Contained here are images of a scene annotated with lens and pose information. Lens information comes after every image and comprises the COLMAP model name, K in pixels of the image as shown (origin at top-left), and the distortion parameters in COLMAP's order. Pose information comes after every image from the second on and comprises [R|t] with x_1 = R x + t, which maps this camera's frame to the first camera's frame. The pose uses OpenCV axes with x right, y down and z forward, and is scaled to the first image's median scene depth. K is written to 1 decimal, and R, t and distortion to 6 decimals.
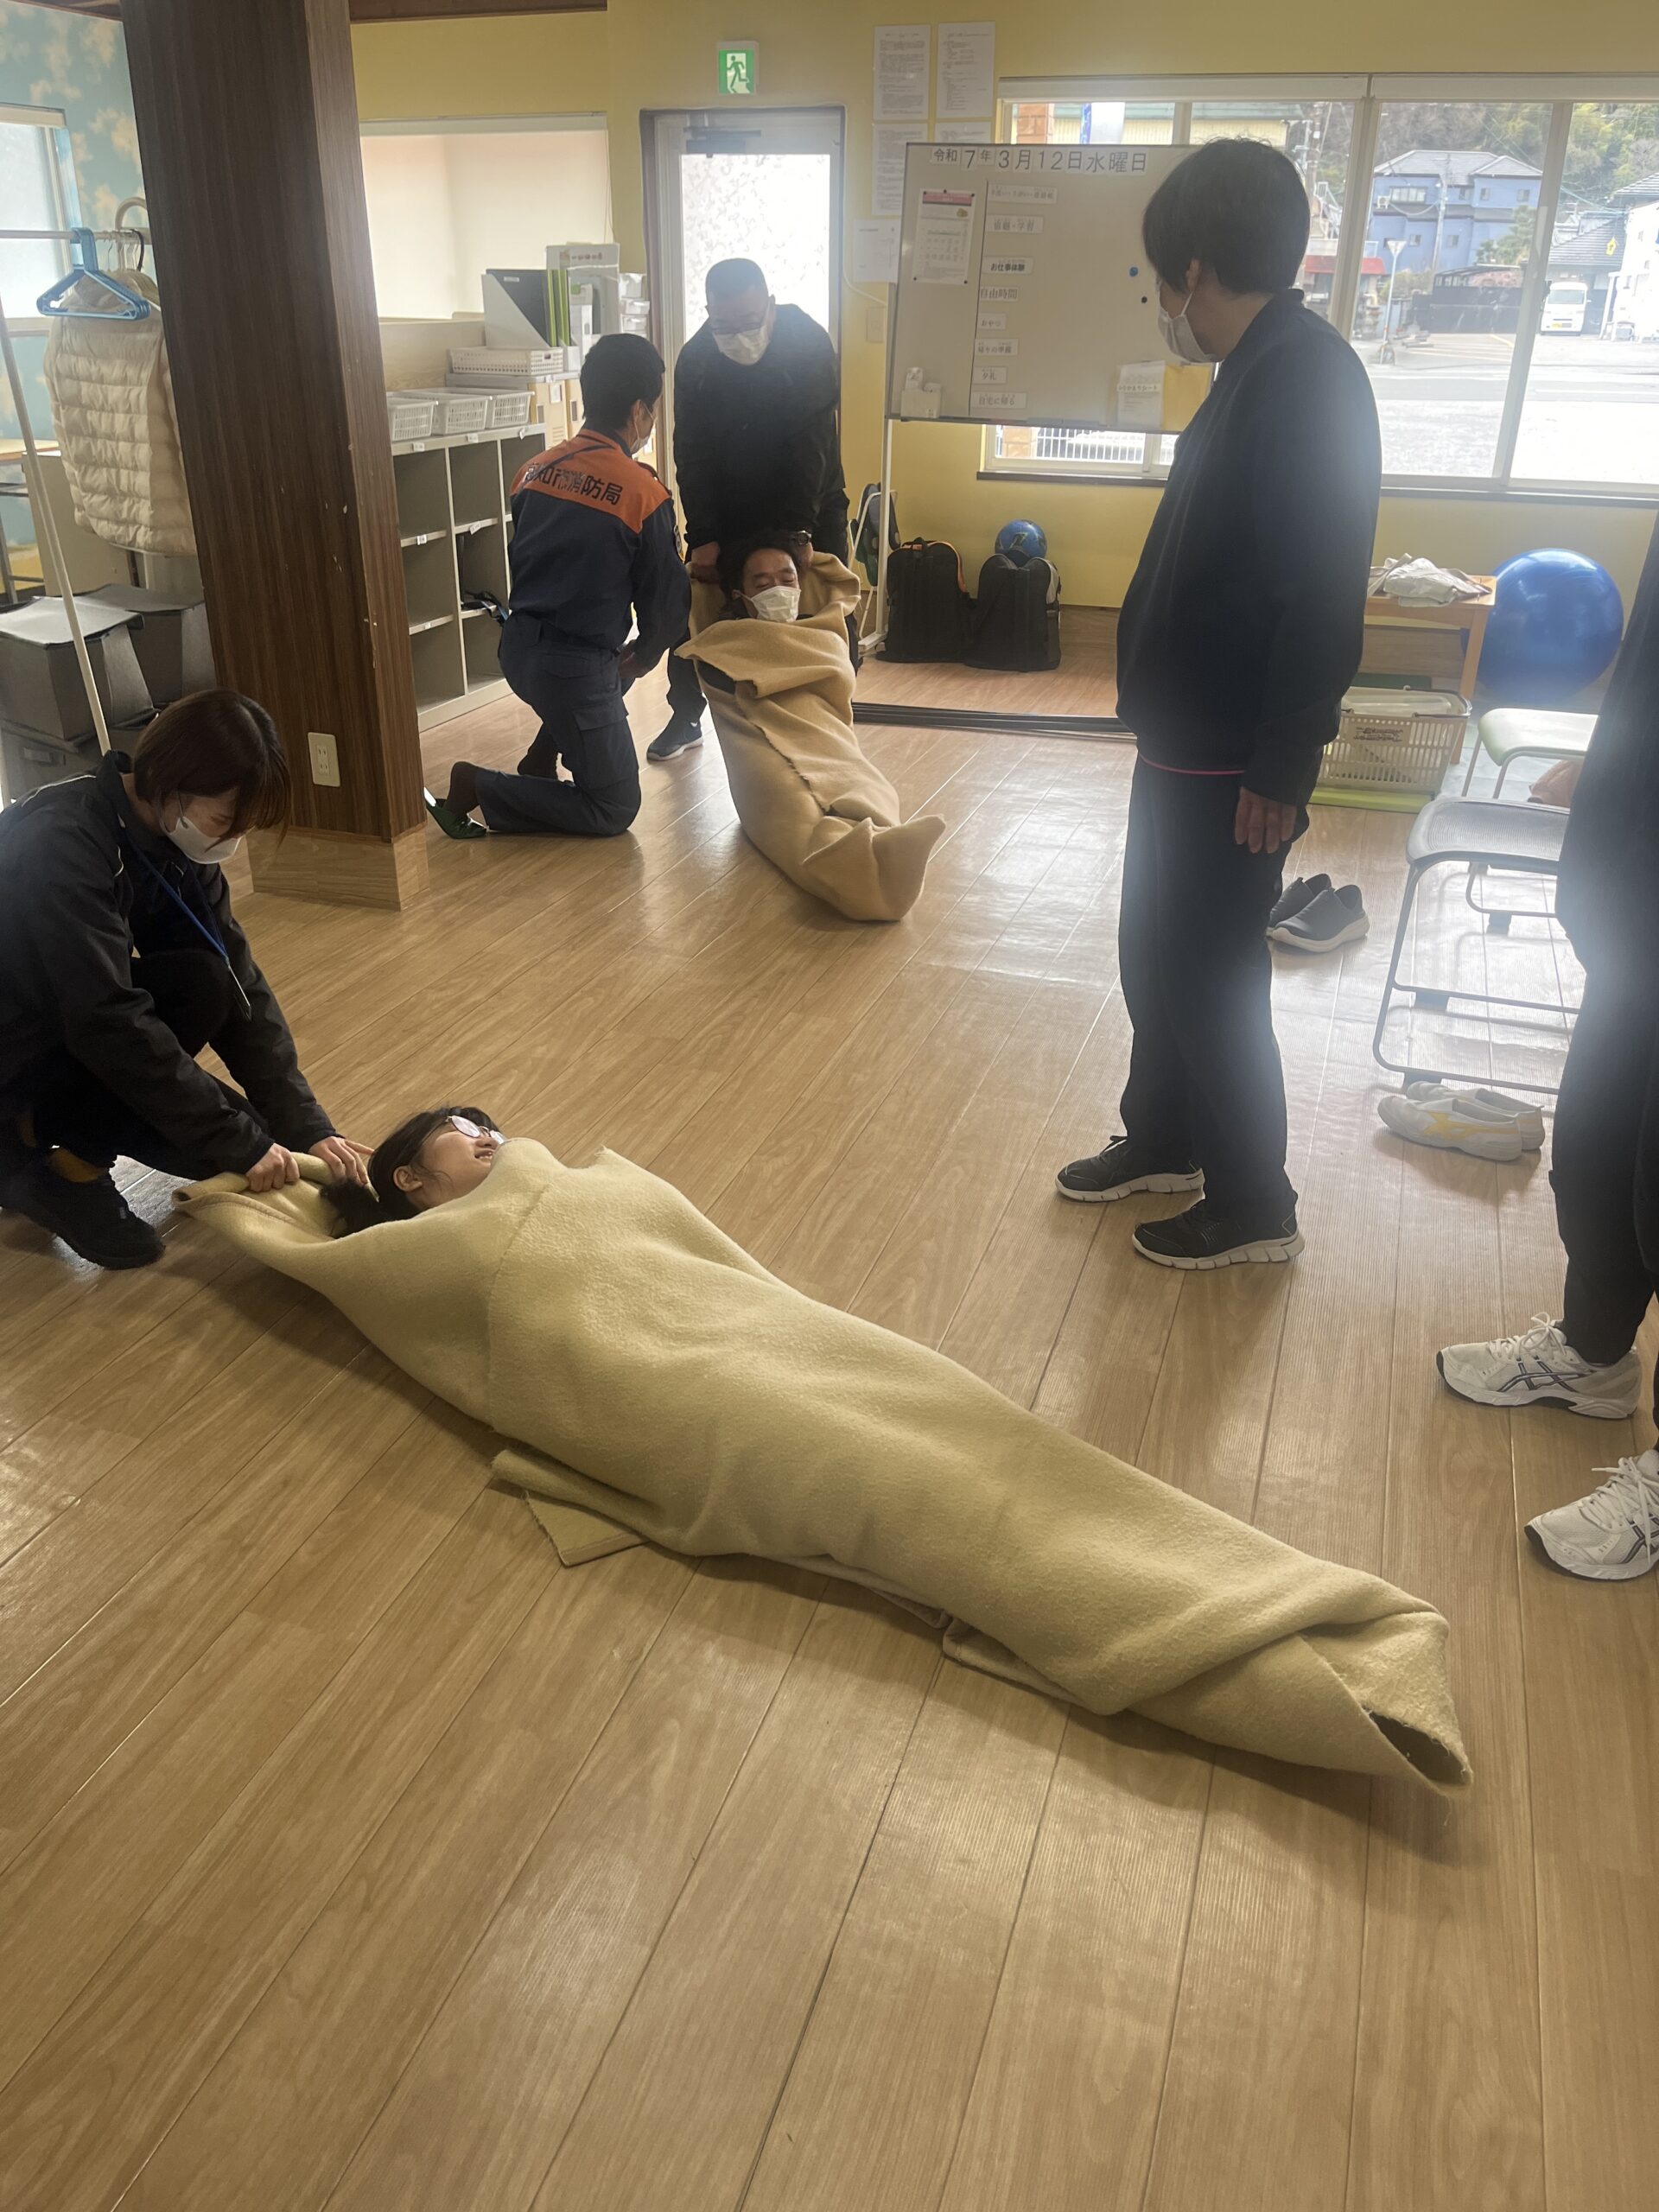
lens RADIAL K [[1693.6, 0, 823.0], [0, 1693.6, 1084.1], [0, 0, 1]] dist [0.065298, -0.082506]
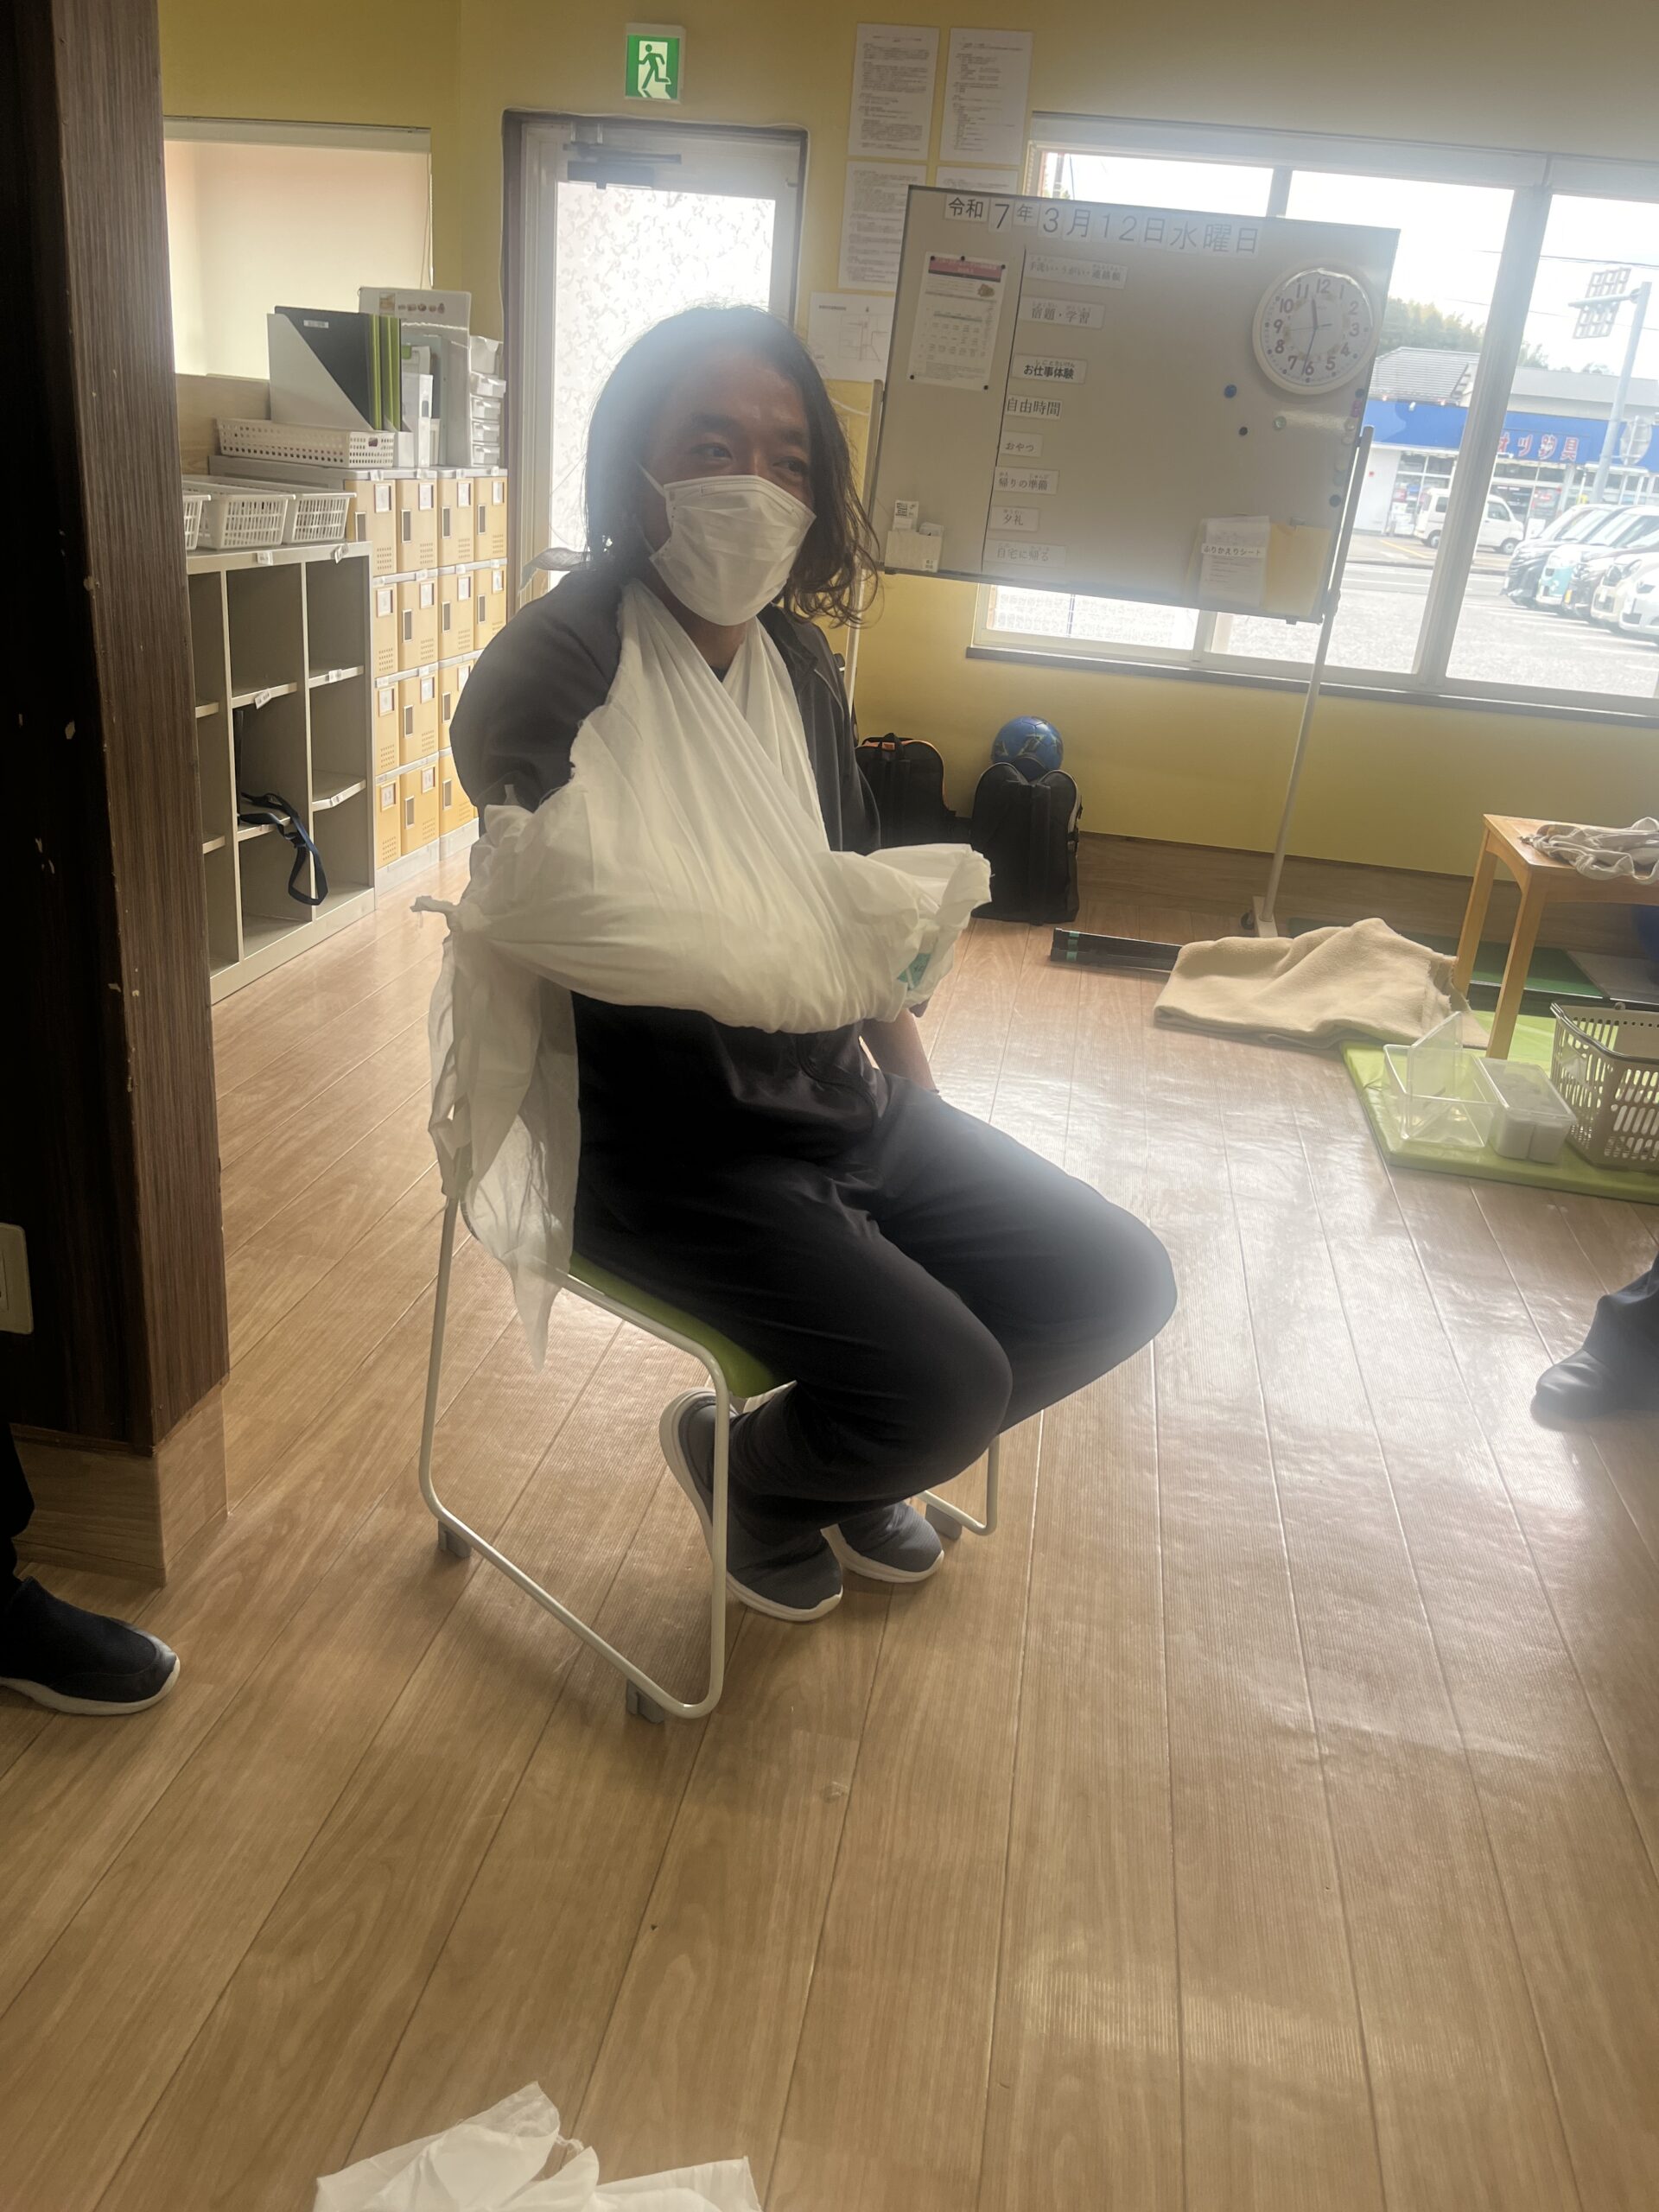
lens RADIAL K [[1693.6, 0, 831.3], [0, 1693.6, 1115.9], [0, 0, 1]] dist [0.065298, -0.082506]
pose [[0.984337, 0.009364, 0.176049, -0.110472], [0.000444, 0.998453, -0.055592, -0.142439], [-0.176297, 0.054799, 0.982810, 0.368035]]
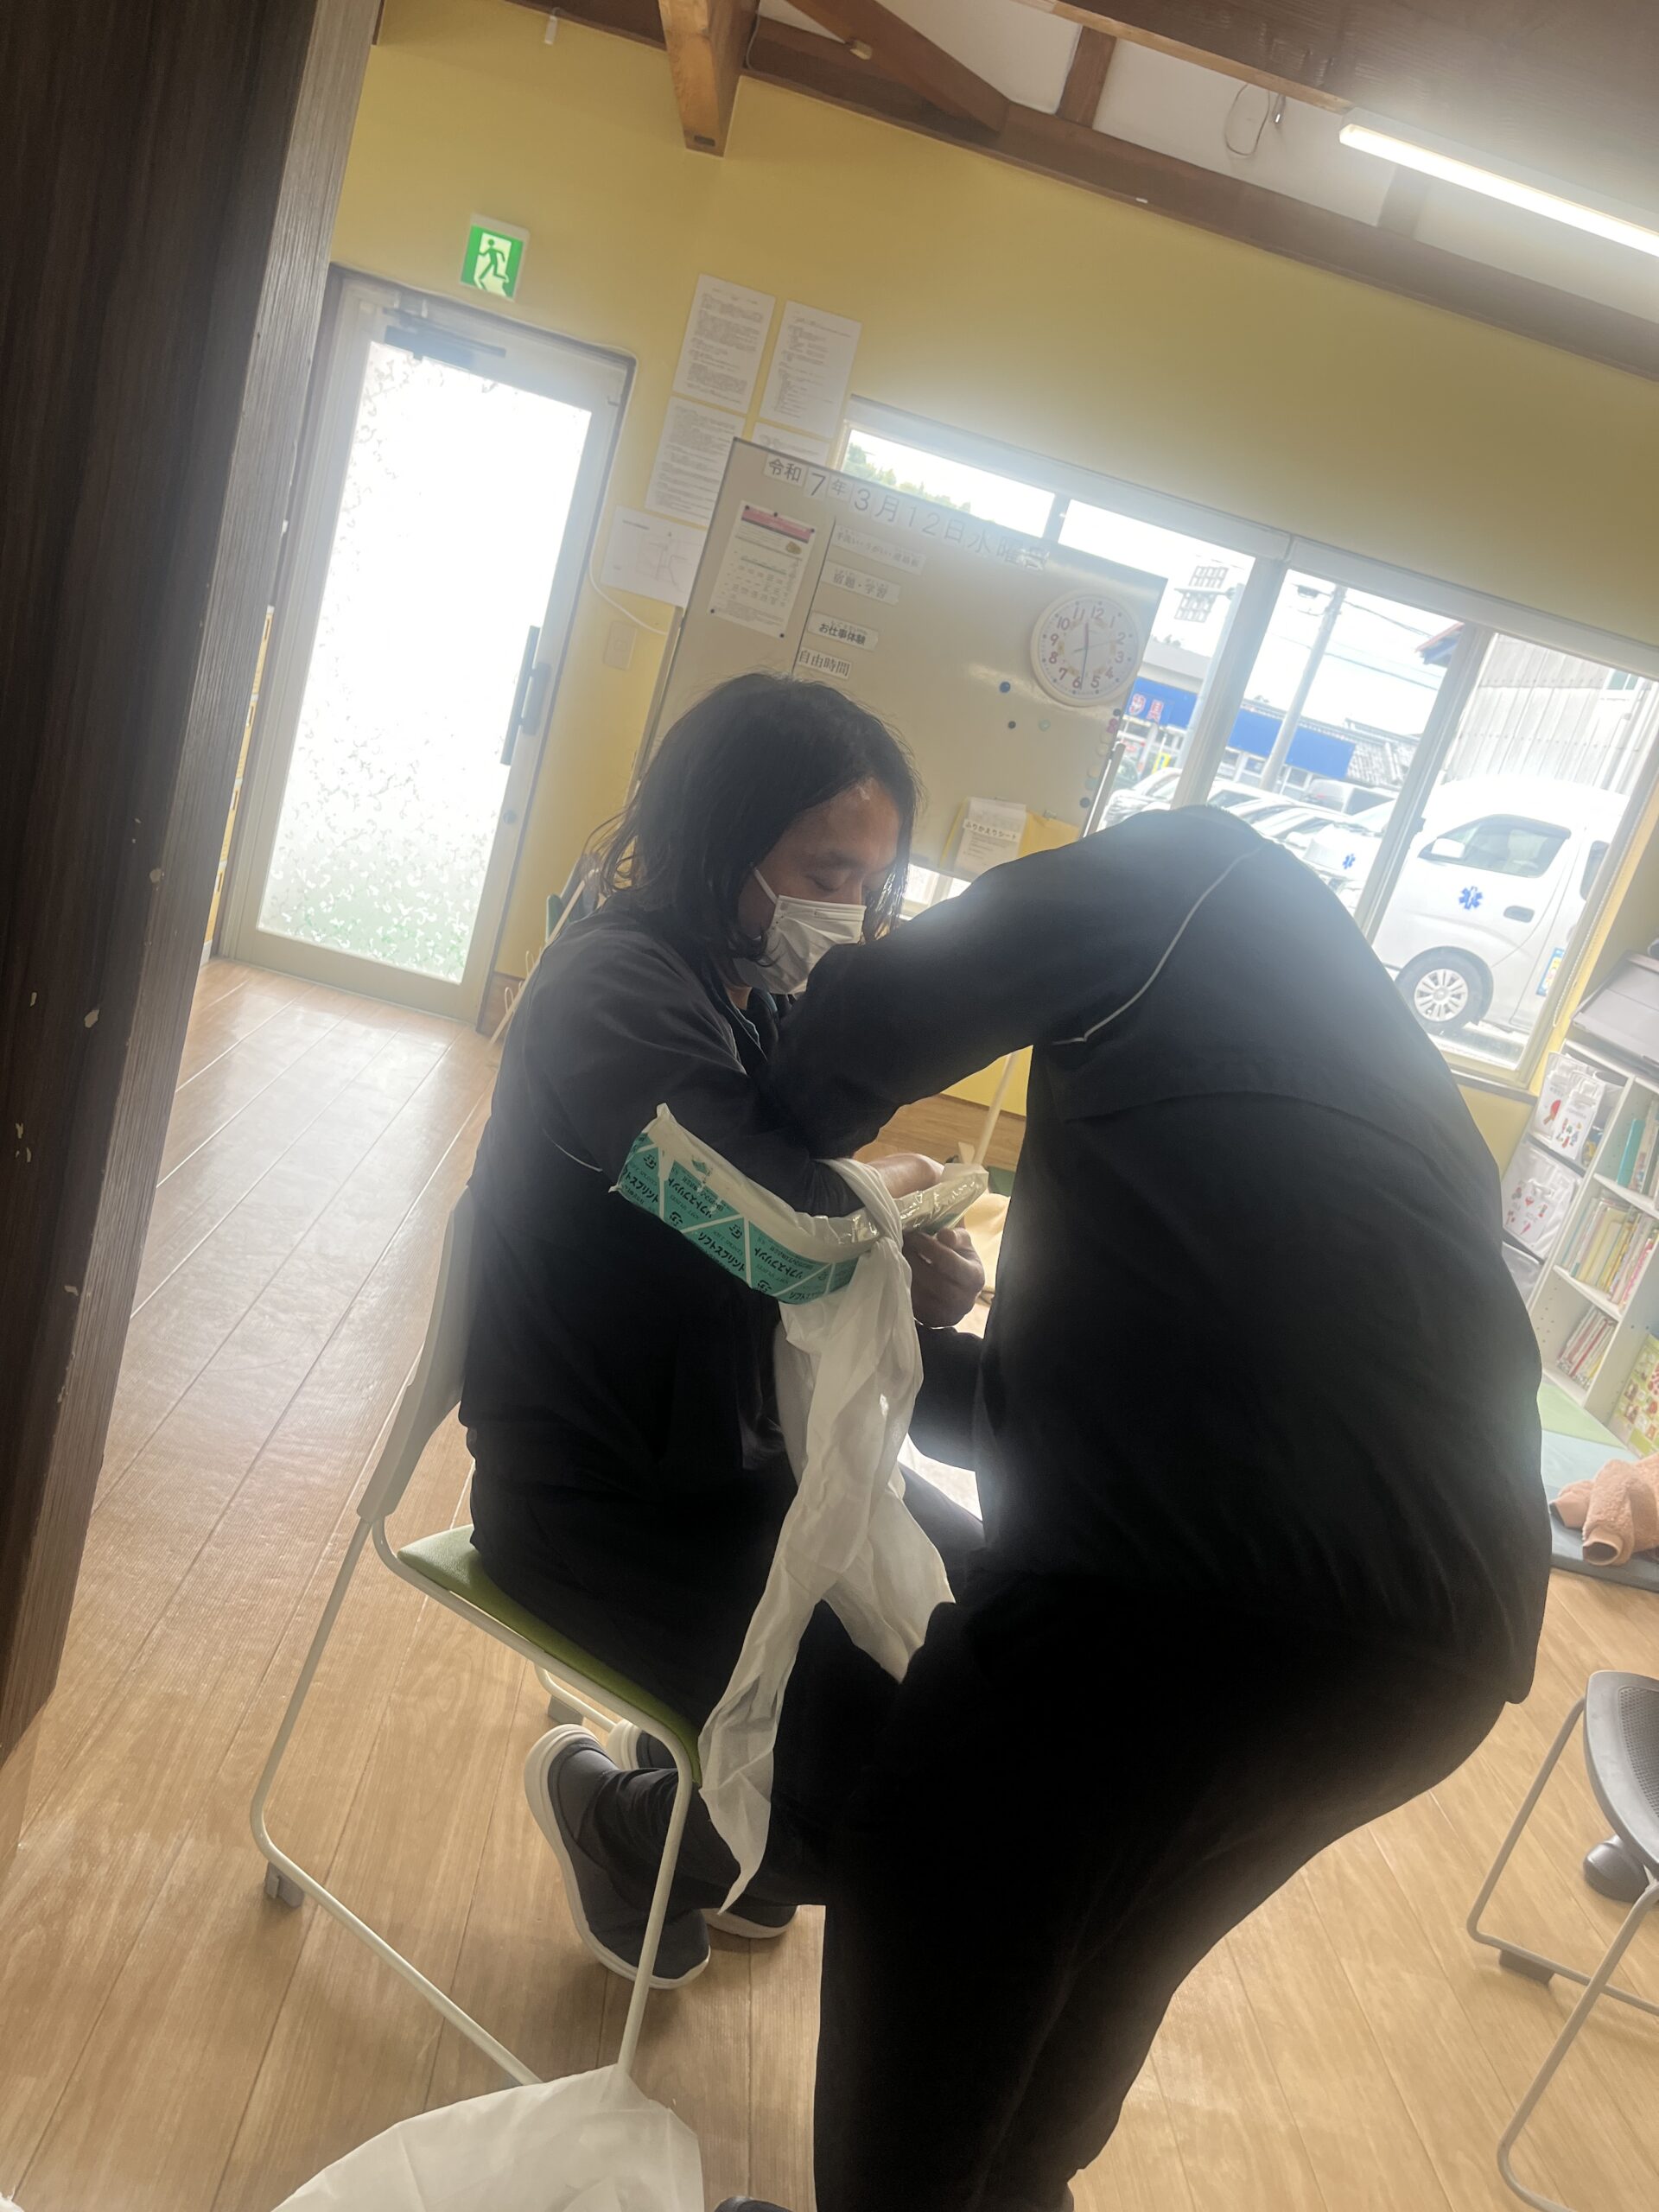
lens RADIAL K [[1693.6, 0, 828.3], [0, 1693.6, 1111.5], [0, 0, 1]] dist [0.065298, -0.082506]
pose [[0.902442, 0.147372, 0.404822, -0.180128], [-0.094259, 0.984447, -0.148255, -0.177069], [-0.420374, 0.095634, 0.902297, 0.386775]]
